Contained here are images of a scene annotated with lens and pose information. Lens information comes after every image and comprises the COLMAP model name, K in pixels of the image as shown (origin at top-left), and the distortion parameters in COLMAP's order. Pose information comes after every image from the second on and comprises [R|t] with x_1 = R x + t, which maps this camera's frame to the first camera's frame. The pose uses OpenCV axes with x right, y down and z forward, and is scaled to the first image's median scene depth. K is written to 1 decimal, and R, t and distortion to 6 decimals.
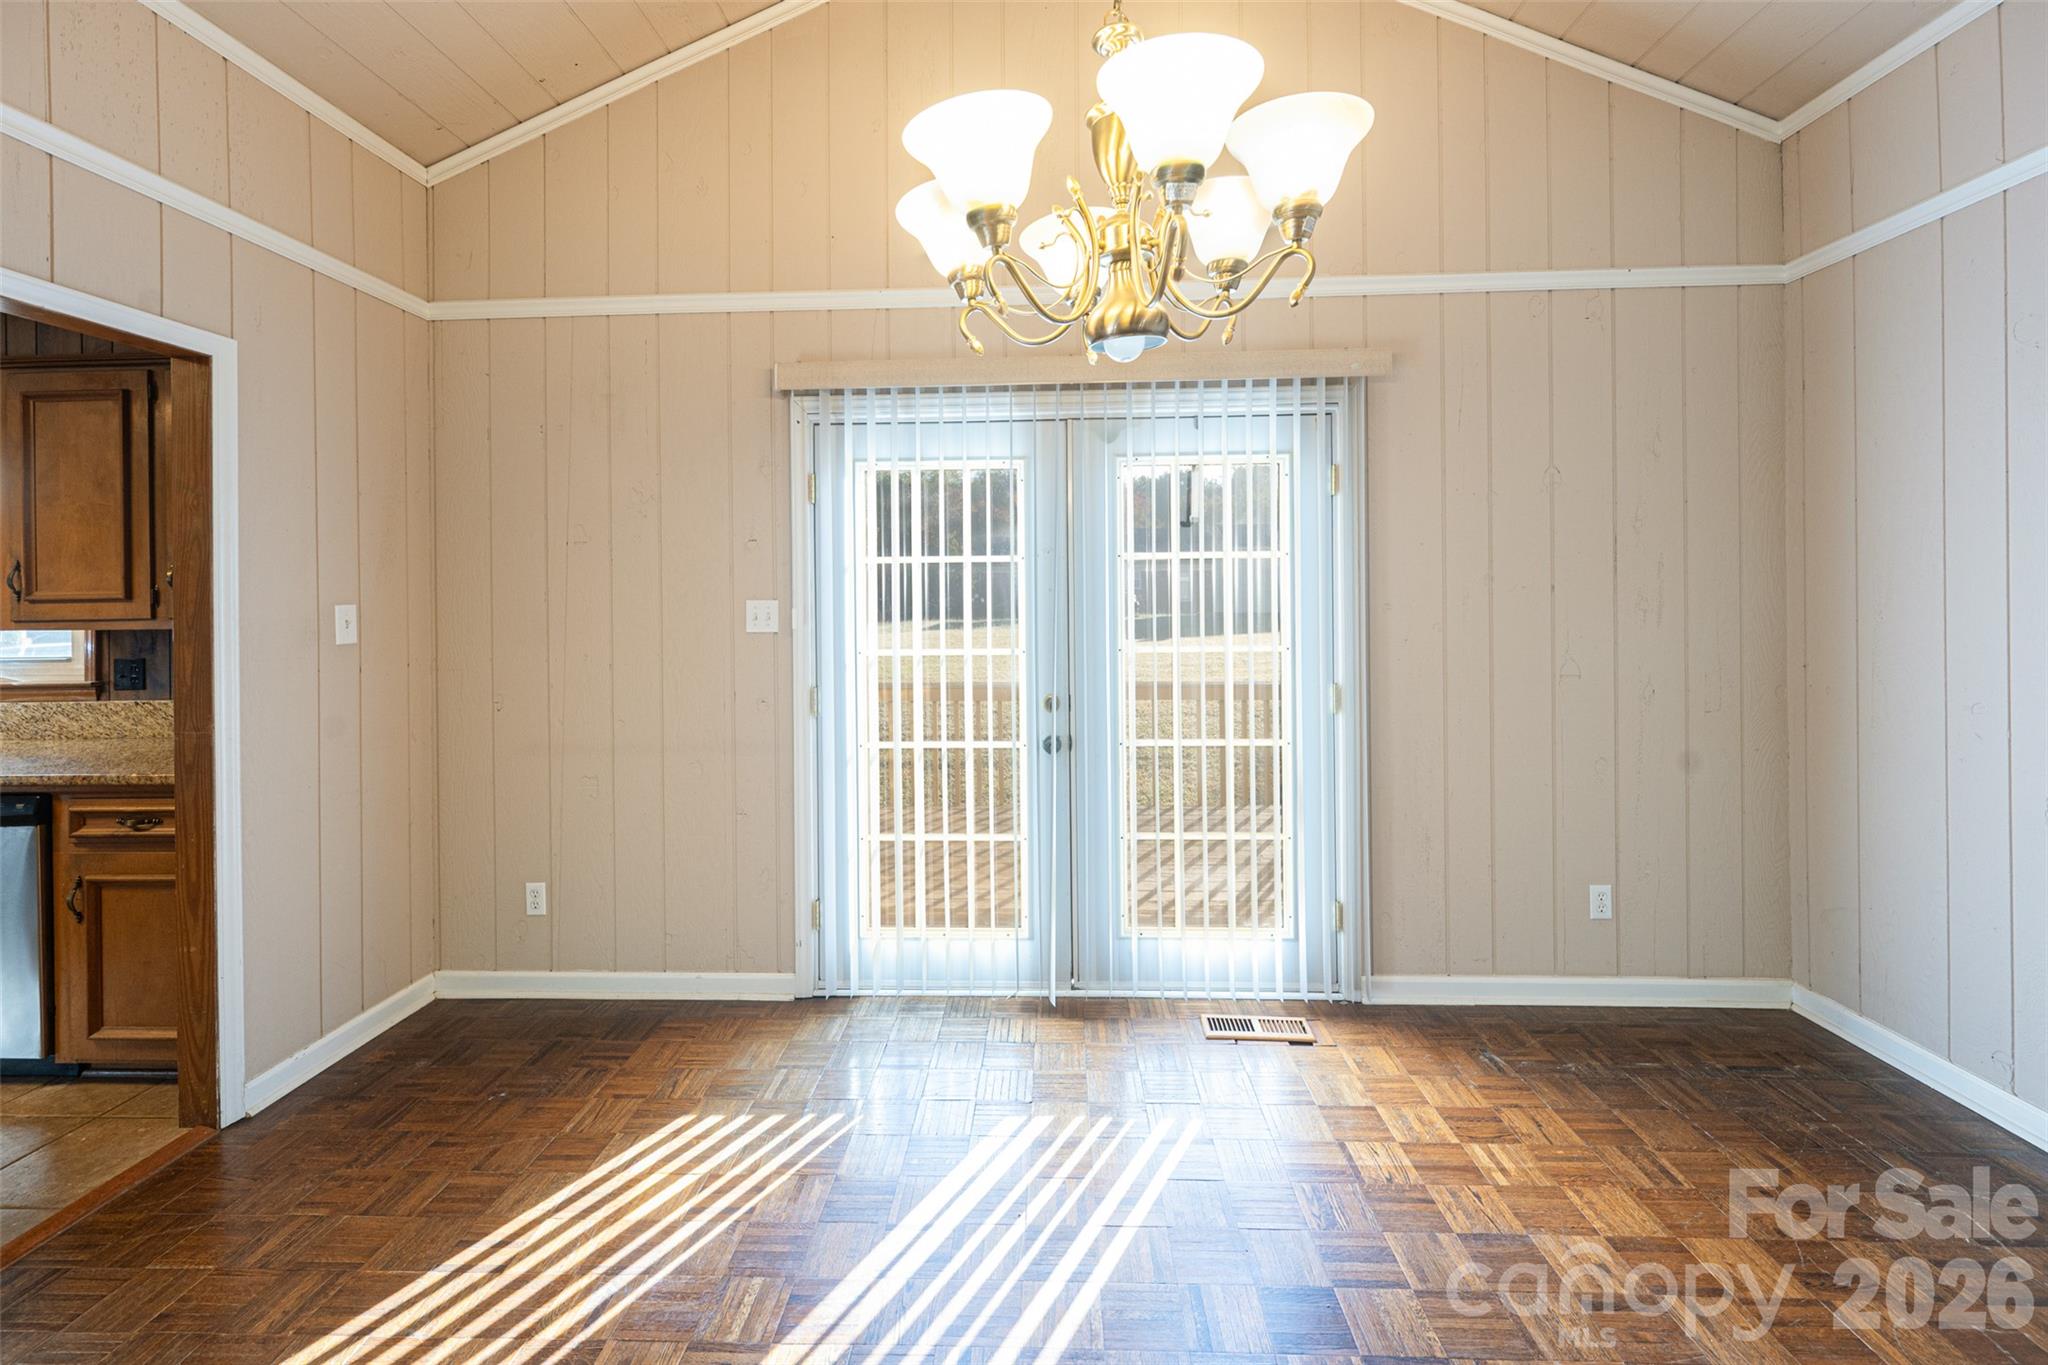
lens RADIAL K [[843.2, 0, 1025.6], [0, 843.2, 606.1], [0, 0, 1]] dist [0.000232, 0.000026]
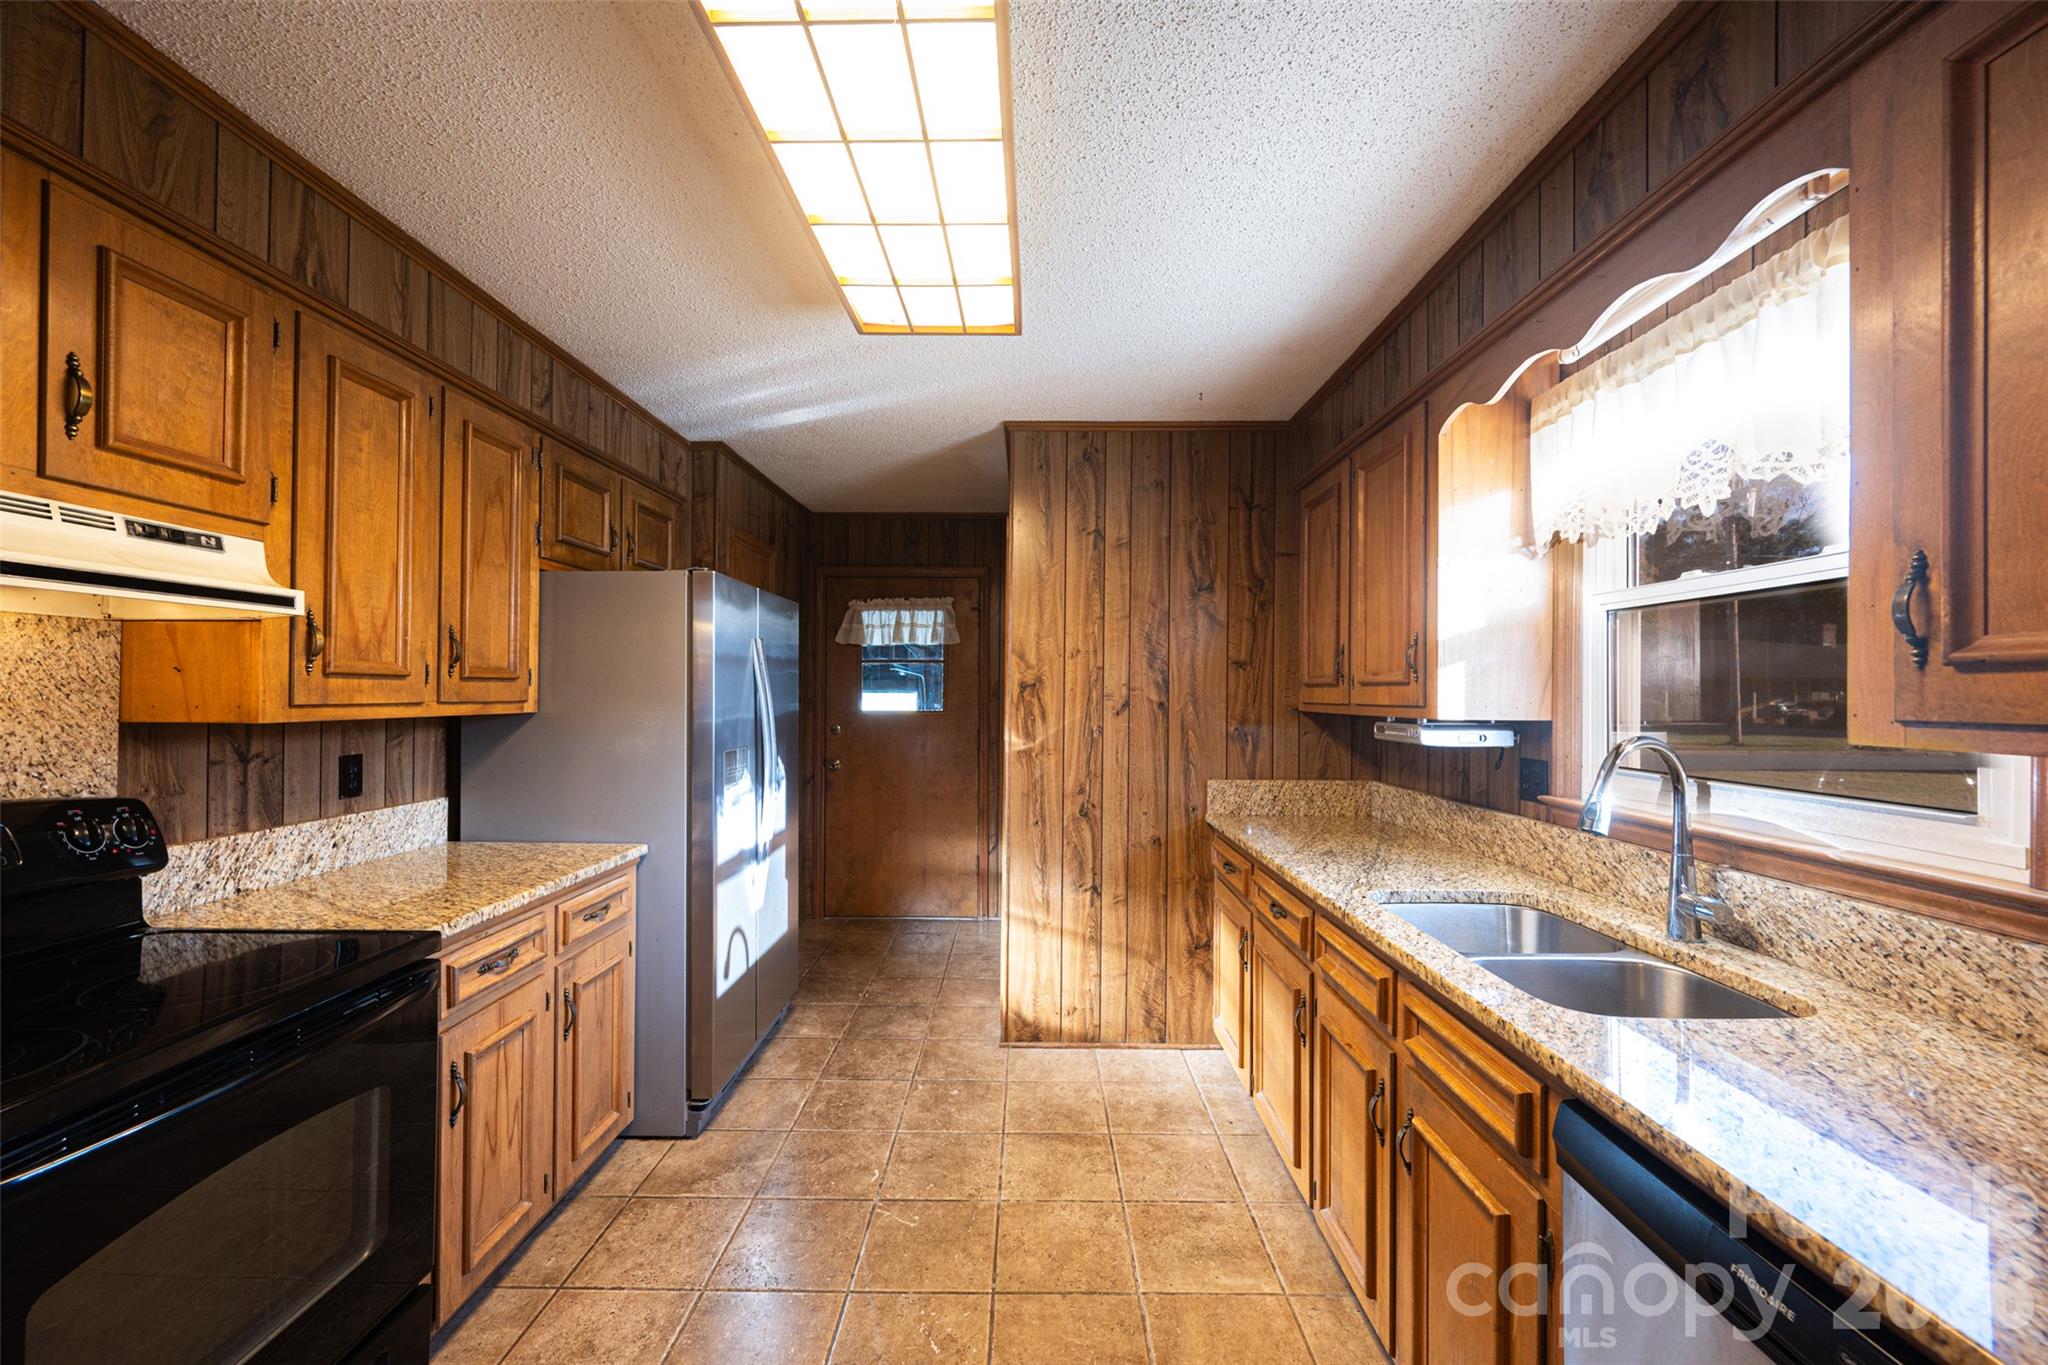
lens RADIAL K [[798.8, 0, 1020.9], [0, 798.8, 685.3], [0, 0, 1]] dist [-0.000336, 0.000053]
pose [[0.028575, 0.002929, -0.999587, -0.824112], [-0.011691, 0.999928, 0.002596, 0.005290], [0.999523, 0.011612, 0.028608, 0.580078]]
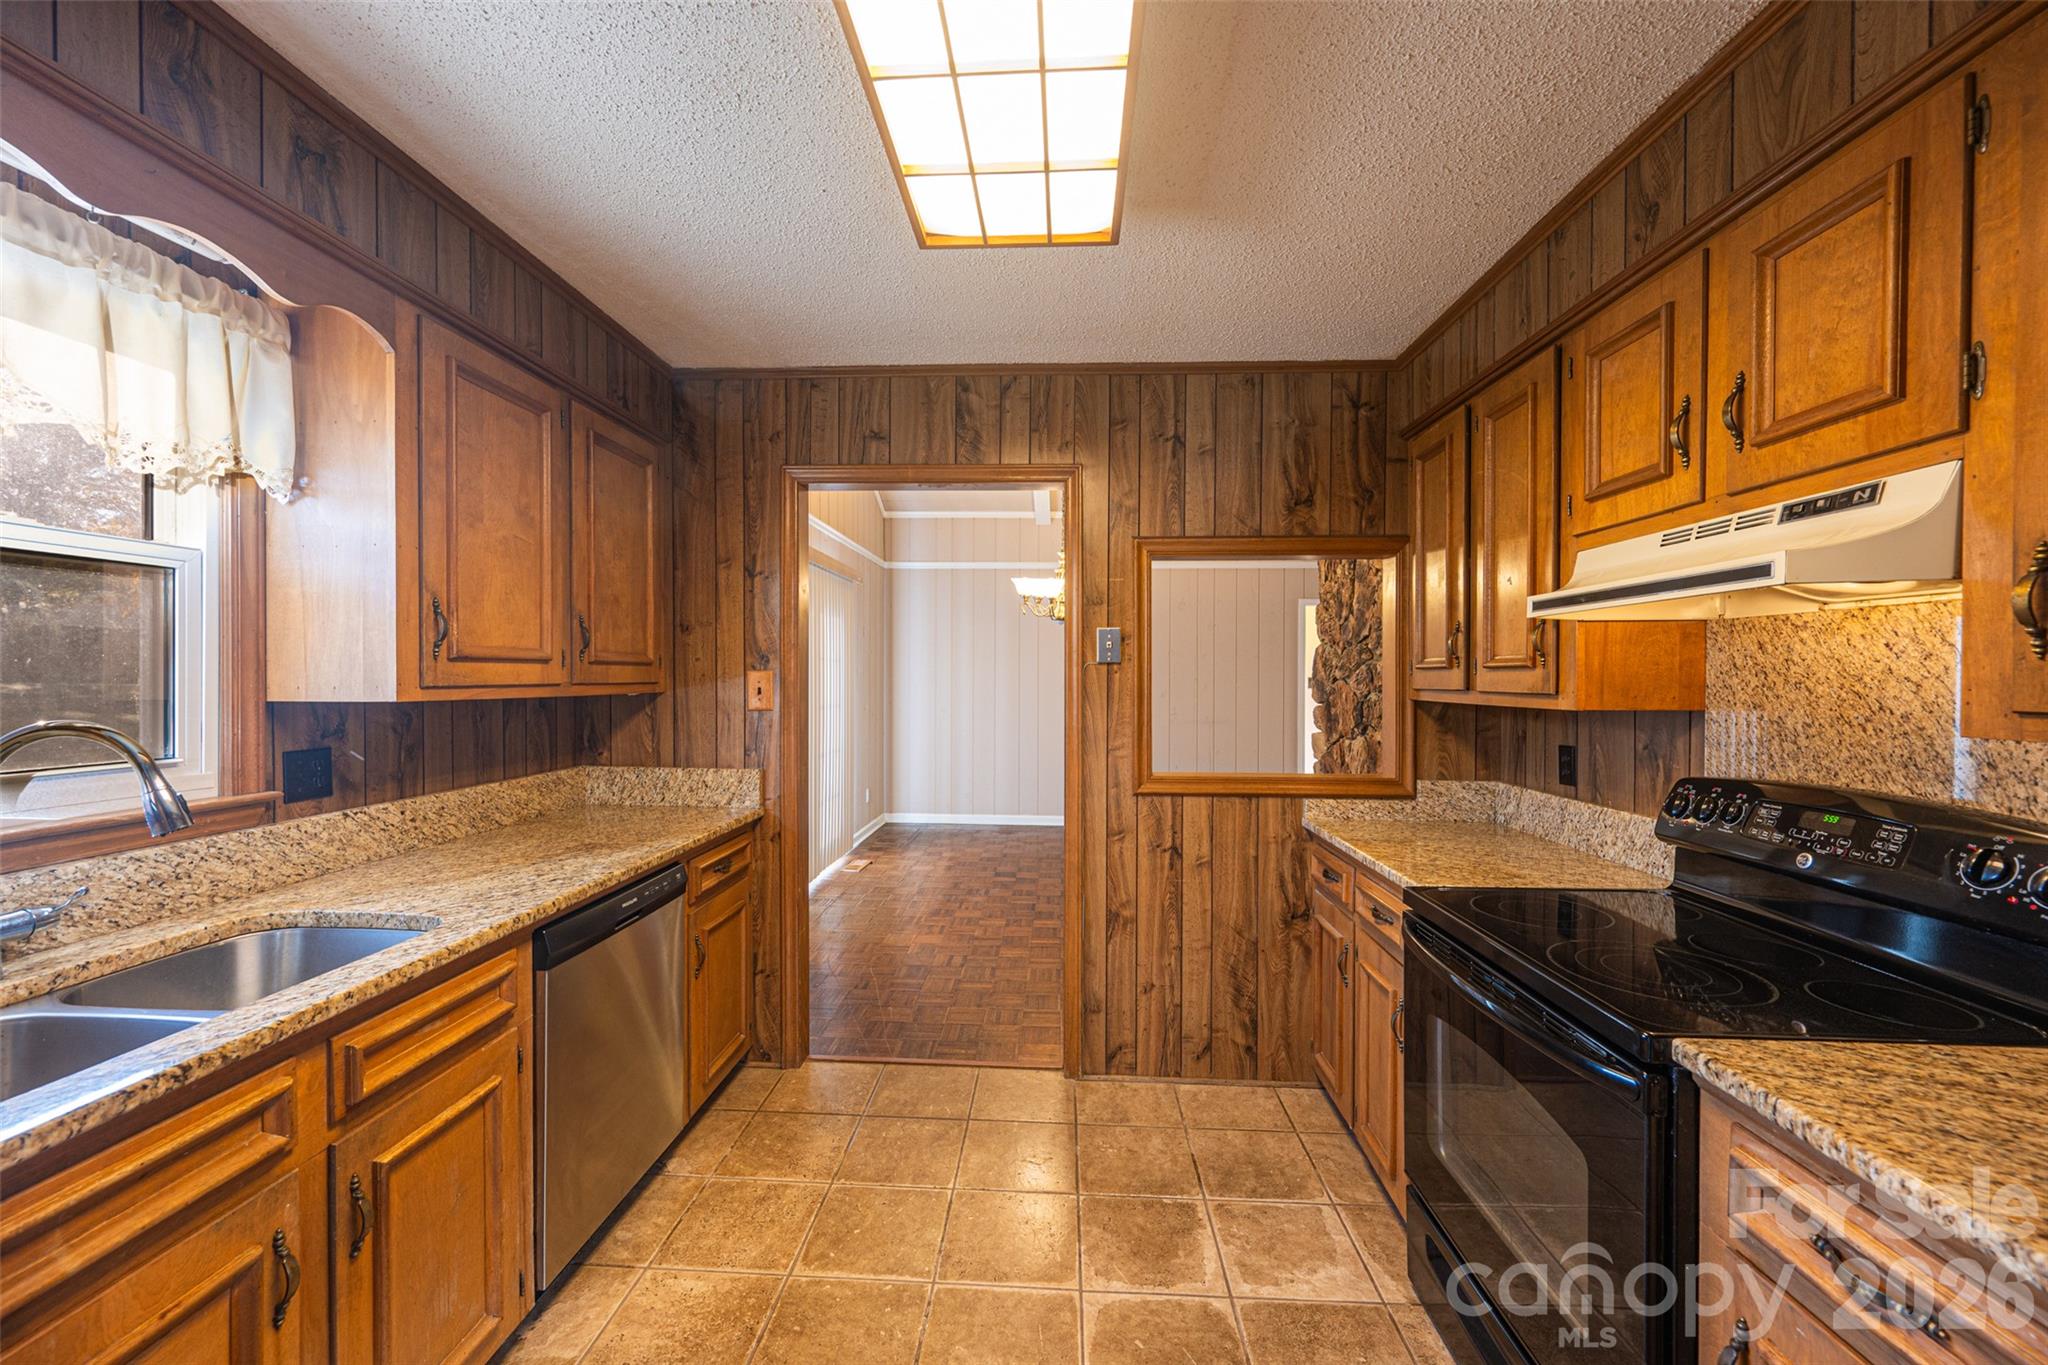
lens RADIAL K [[798.8, 0, 1020.9], [0, 798.8, 685.3], [0, 0, 1]] dist [-0.000336, 0.000053]
pose [[0.012933, 0.001159, 0.999916, -1.735588], [-0.000713, 0.999999, -0.001150, 0.016209], [-0.999916, -0.000698, 0.012934, 0.492168]]
